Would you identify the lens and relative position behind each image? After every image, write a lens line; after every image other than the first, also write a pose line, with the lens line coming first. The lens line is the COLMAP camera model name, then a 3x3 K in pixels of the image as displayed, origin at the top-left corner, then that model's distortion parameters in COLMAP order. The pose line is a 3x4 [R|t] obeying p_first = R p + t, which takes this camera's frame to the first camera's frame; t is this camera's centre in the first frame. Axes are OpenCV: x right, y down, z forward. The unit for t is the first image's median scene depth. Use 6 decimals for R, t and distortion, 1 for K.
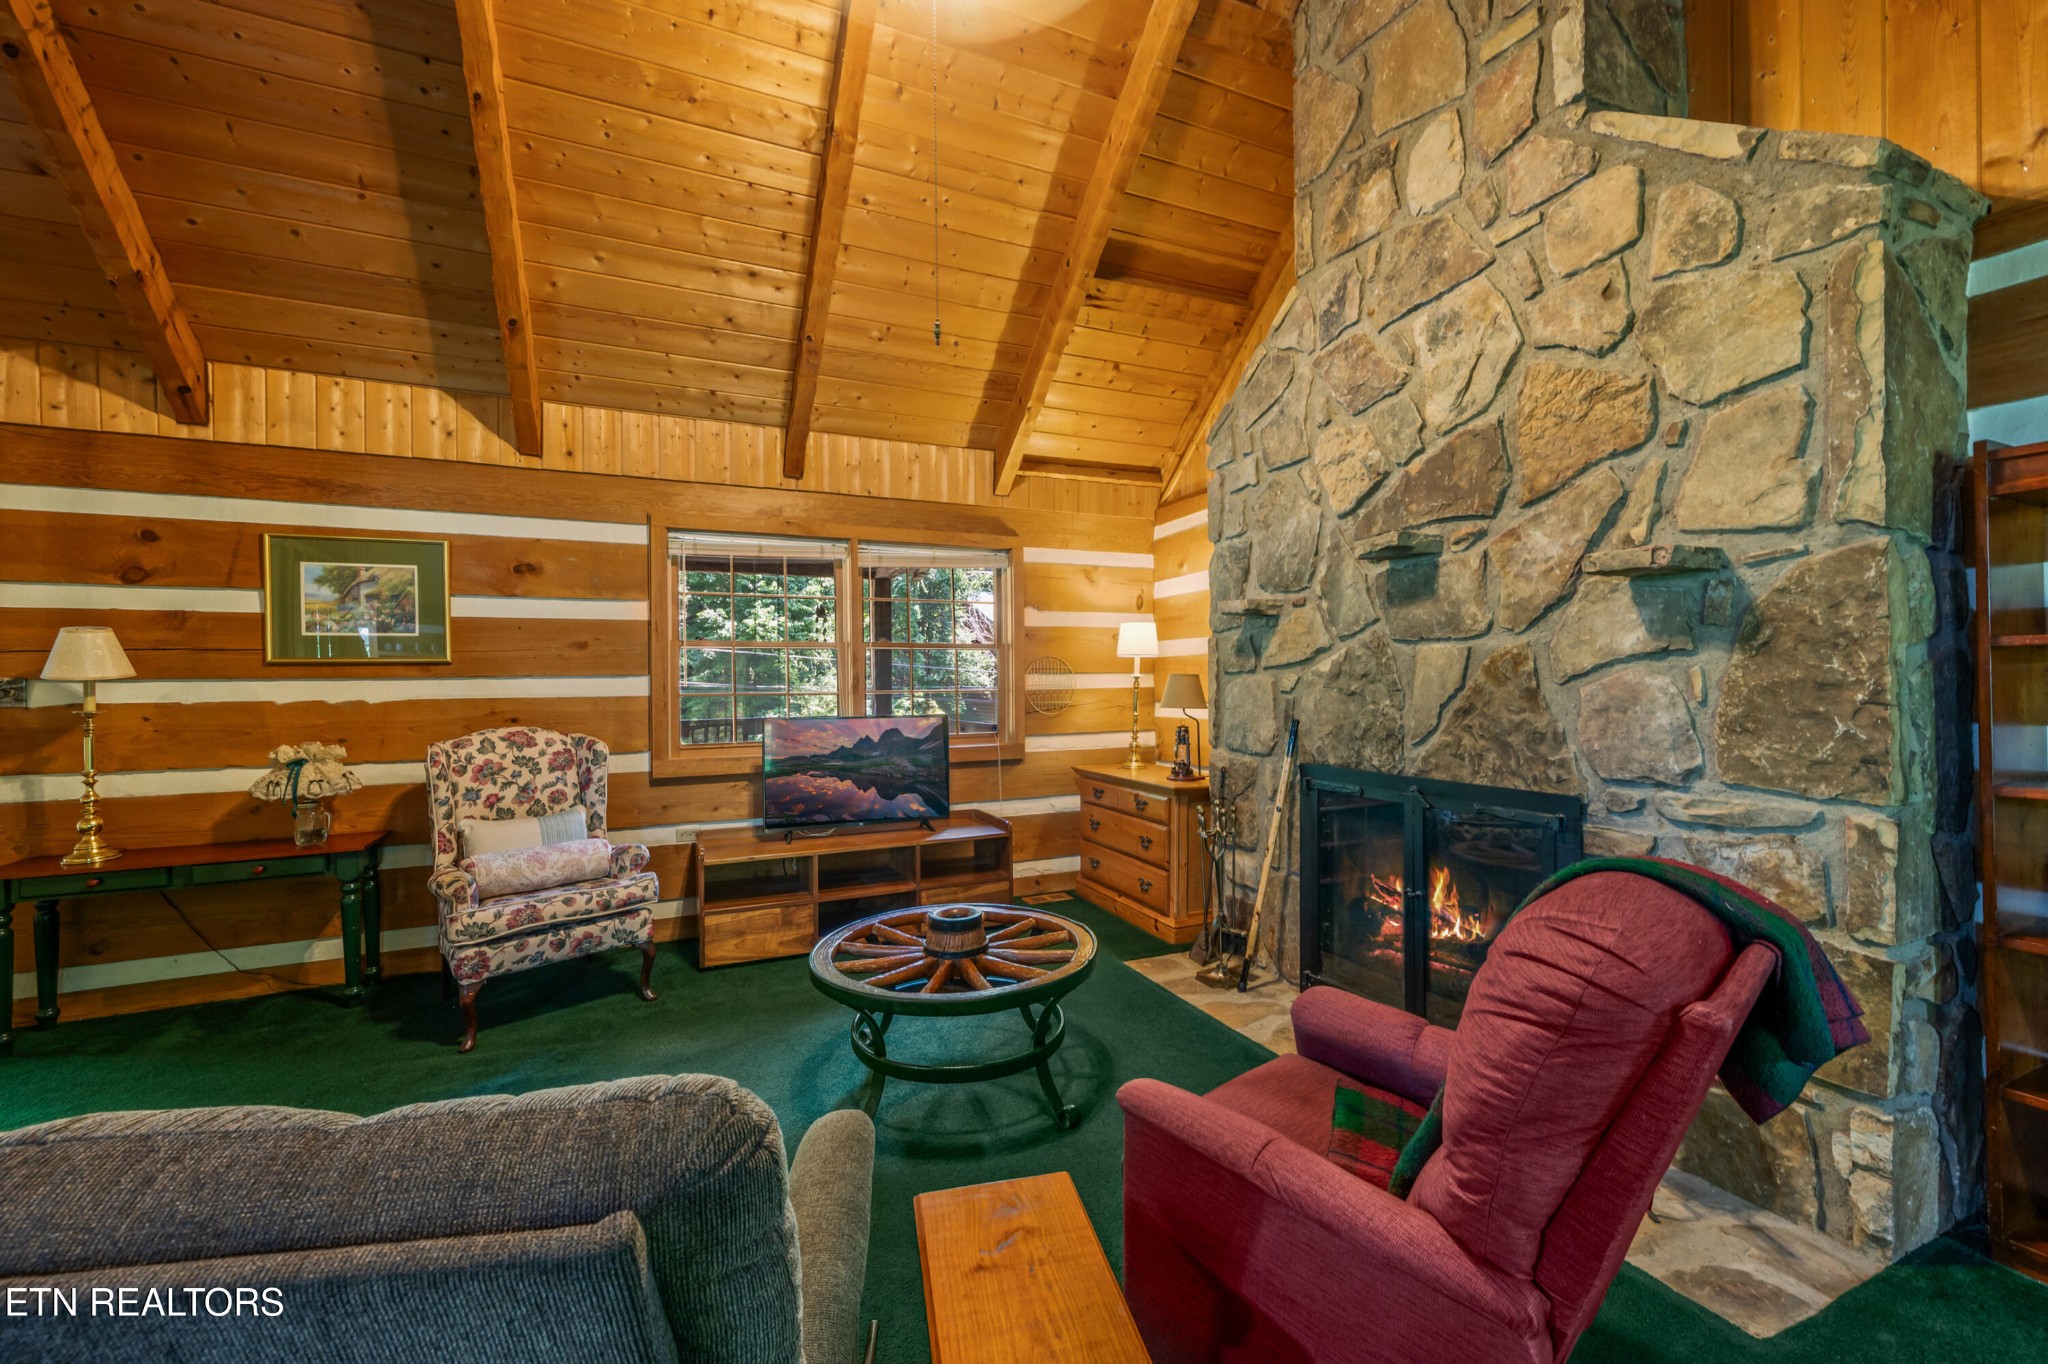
lens RADIAL K [[820.0, 0, 1024.0], [0, 820.0, 678.3], [0, 0, 1]] dist [0.001940, -0.000678]
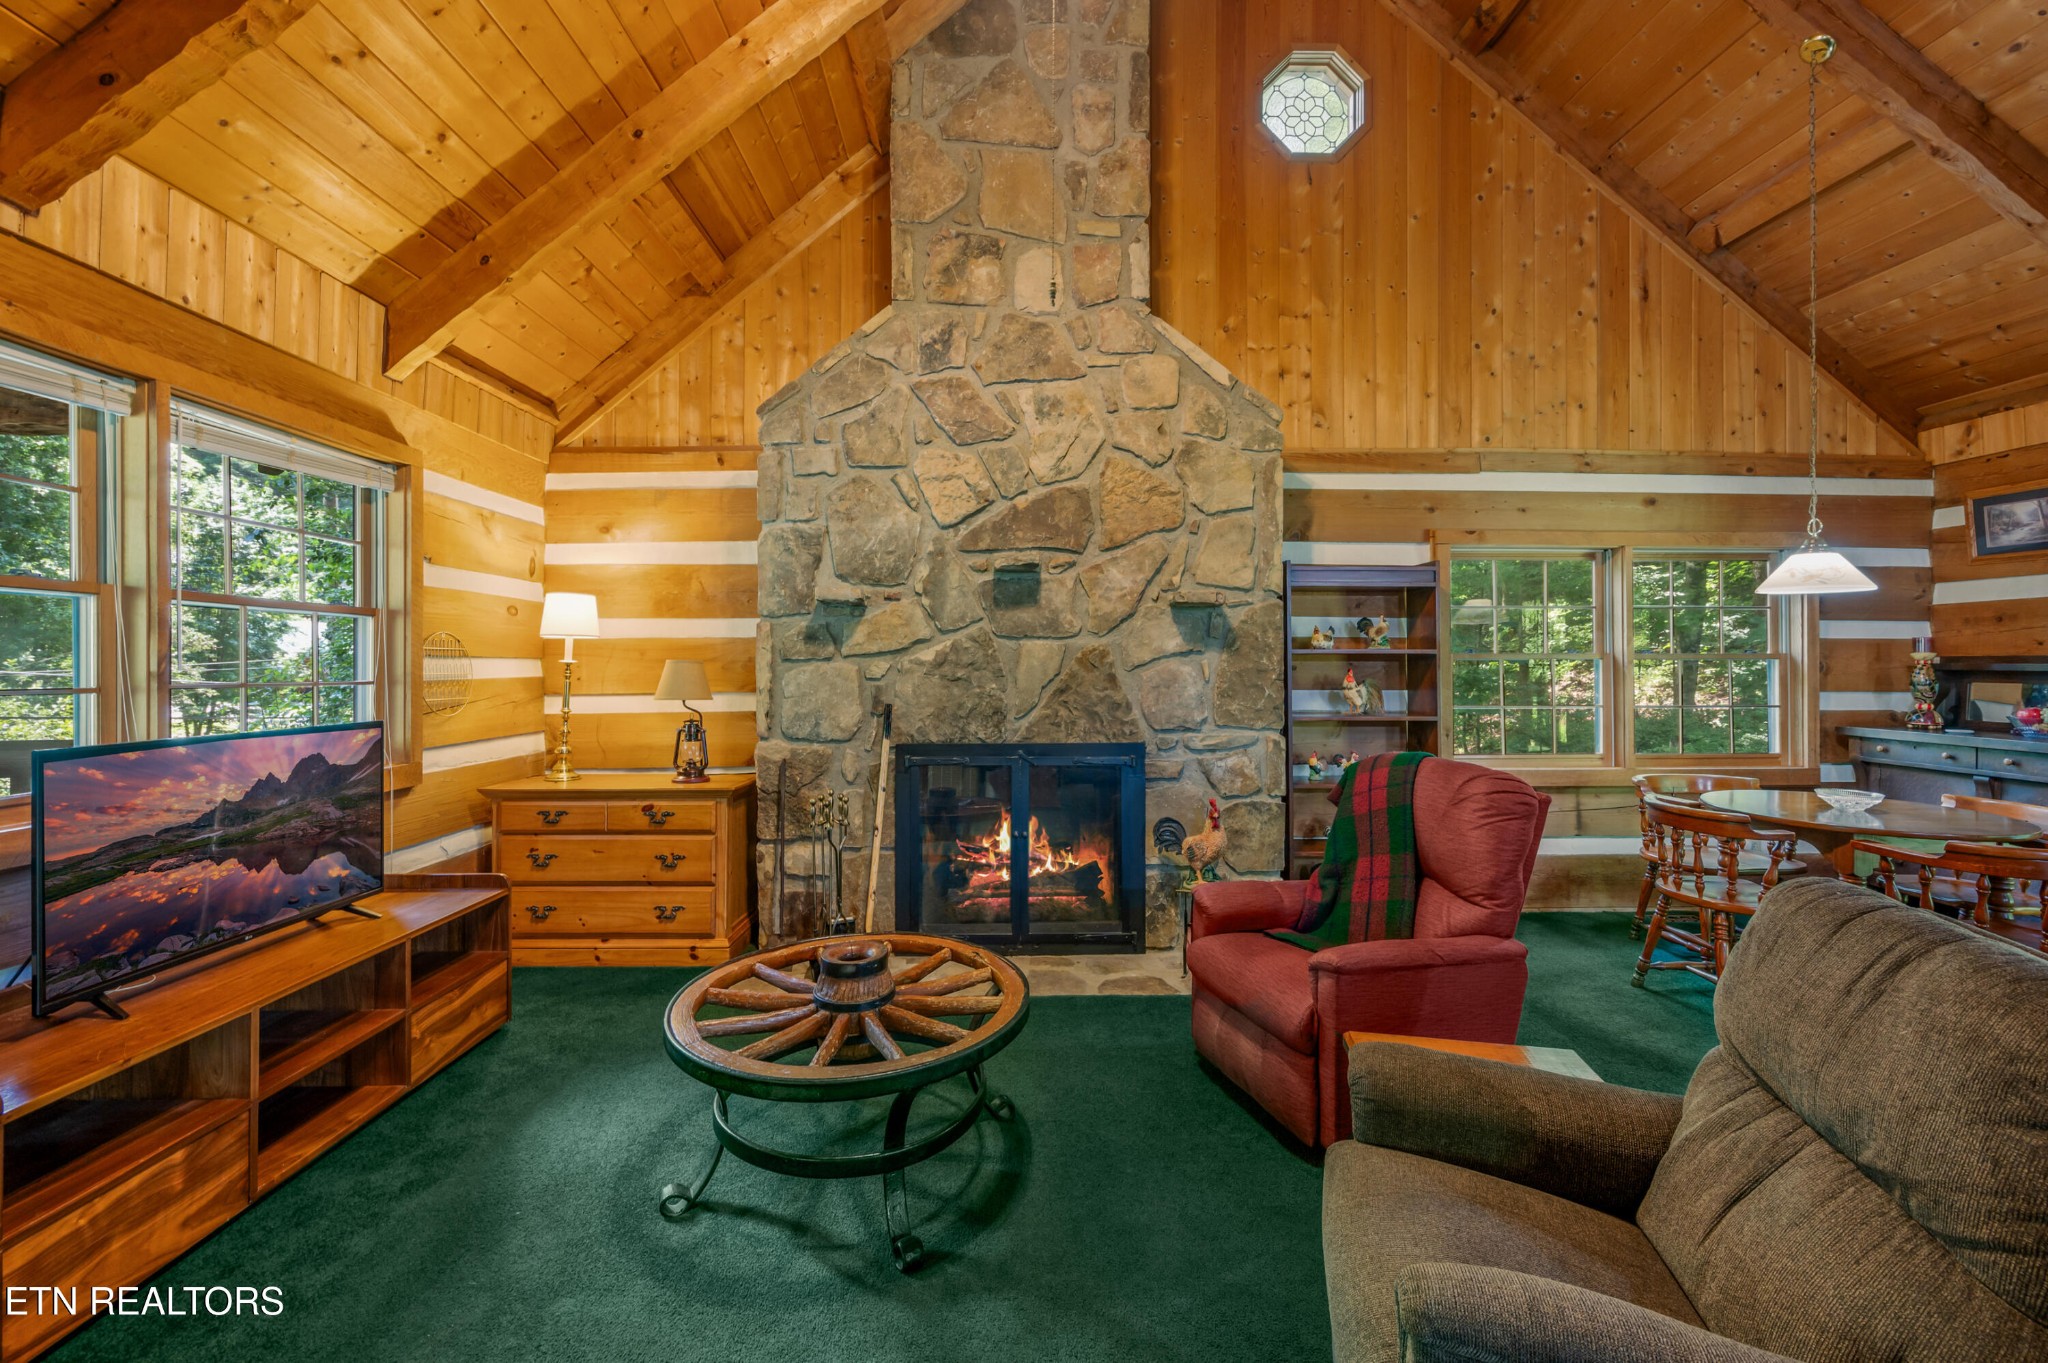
lens RADIAL K [[820.0, 0, 1022.6], [0, 820.0, 659.2], [0, 0, 1]] dist [0.001940, -0.000678]
pose [[0.394781, 0.014953, 0.918654, -0.617342], [-0.003638, 0.999885, -0.014712, 0.006376], [-0.918768, 0.002466, 0.394790, 0.427125]]
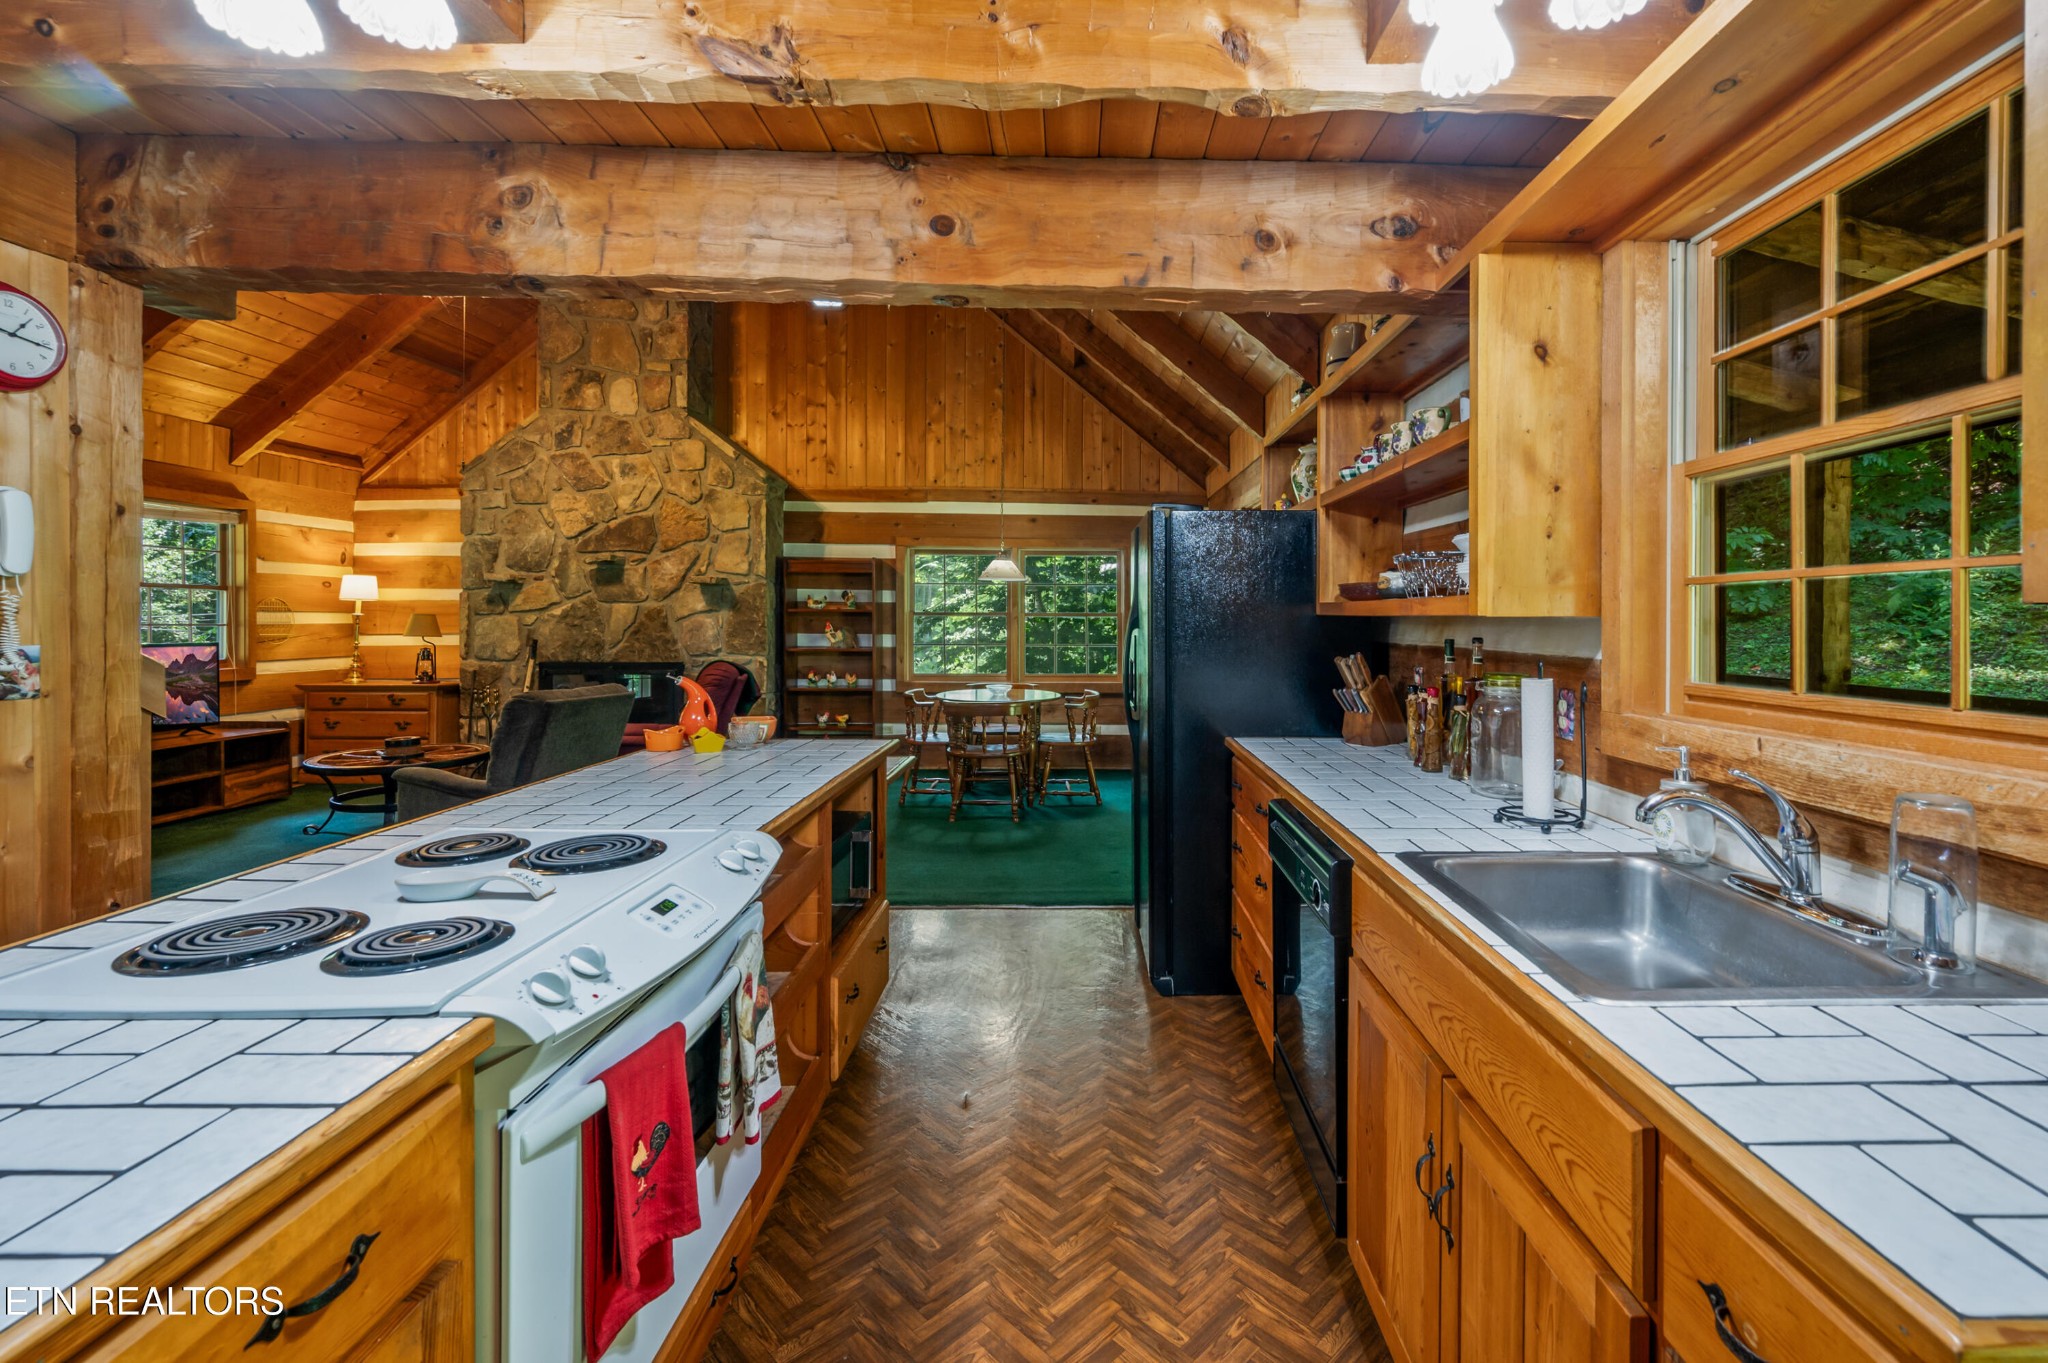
lens RADIAL K [[919.7, 0, 1133.1], [0, 919.7, 628.1], [0, 0, 1]] dist [0.001038, -0.000047]
pose [[0.393062, 0.008716, 0.919471, -1.123224], [-0.007705, 0.999951, -0.006185, 0.027340], [-0.919480, -0.004654, 0.393110, -1.147919]]
